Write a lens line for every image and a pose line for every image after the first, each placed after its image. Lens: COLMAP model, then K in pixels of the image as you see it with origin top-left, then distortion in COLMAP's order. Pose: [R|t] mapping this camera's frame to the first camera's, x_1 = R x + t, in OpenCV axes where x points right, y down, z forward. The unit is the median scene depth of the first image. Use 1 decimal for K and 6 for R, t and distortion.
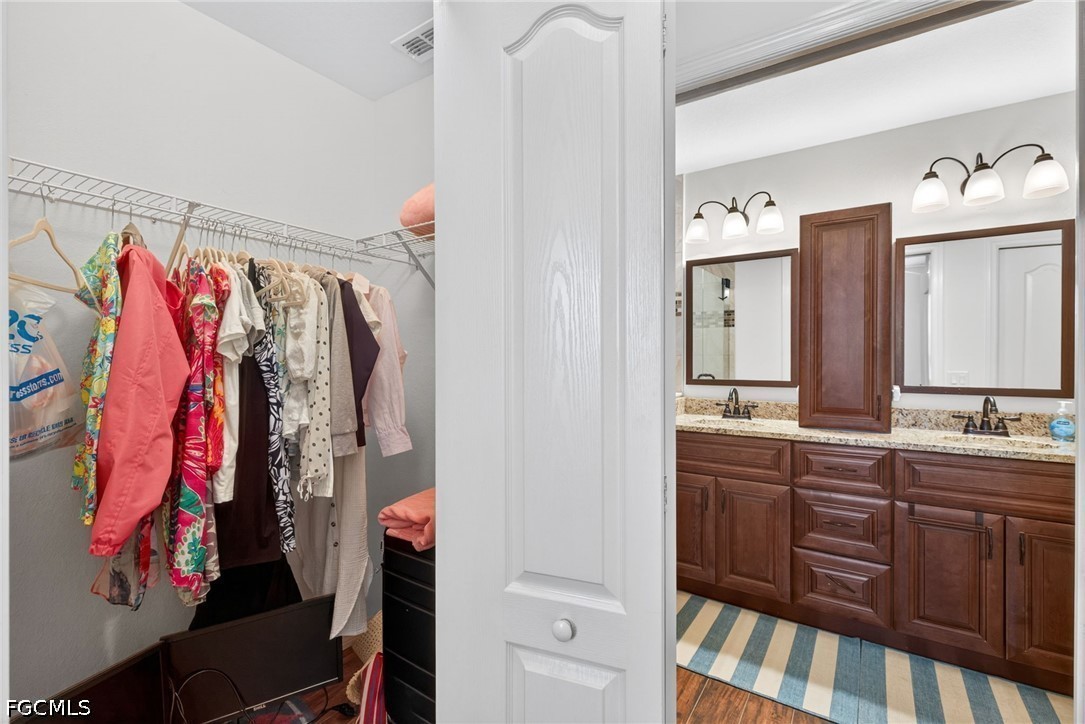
lens RADIAL K [[471.9, 0, 543.8], [0, 471.9, 363.4], [0, 0, 1]] dist [0.001238, 0.000112]
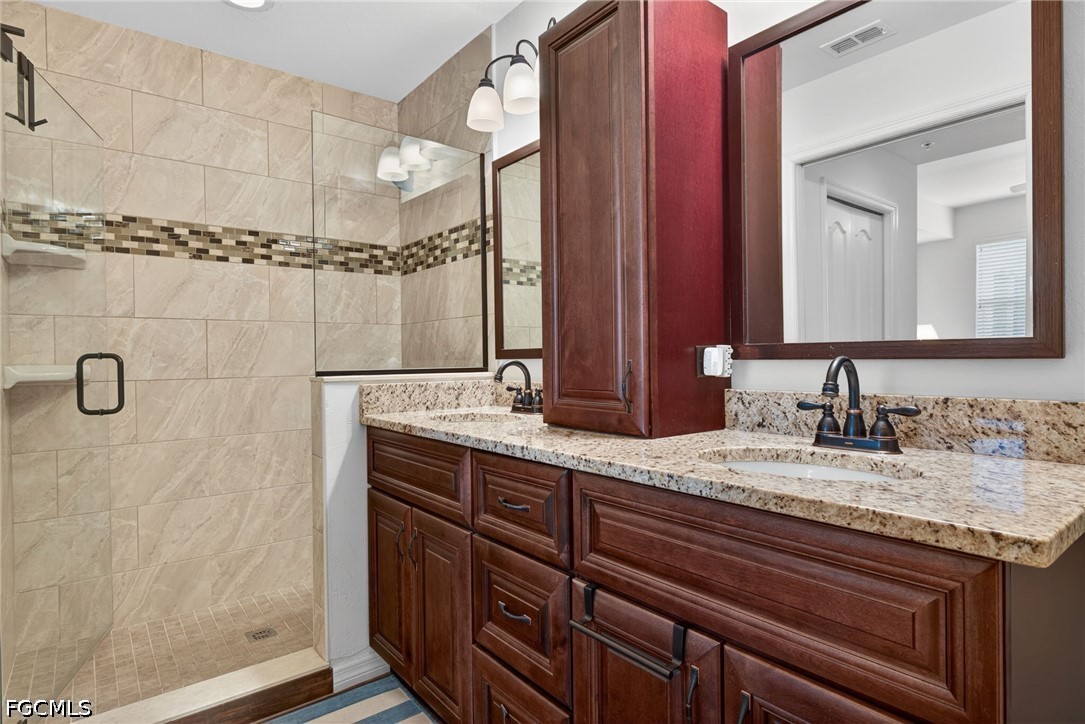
lens RADIAL K [[561.7, 0, 540.8], [0, 561.7, 362.0], [0, 0, 1]] dist [-0.004726, 0.002689]
pose [[0.955073, -0.012100, -0.296123, 0.840577], [0.012438, 0.999922, -0.000744, 0.071304], [0.296109, -0.002973, 0.955150, 0.432918]]
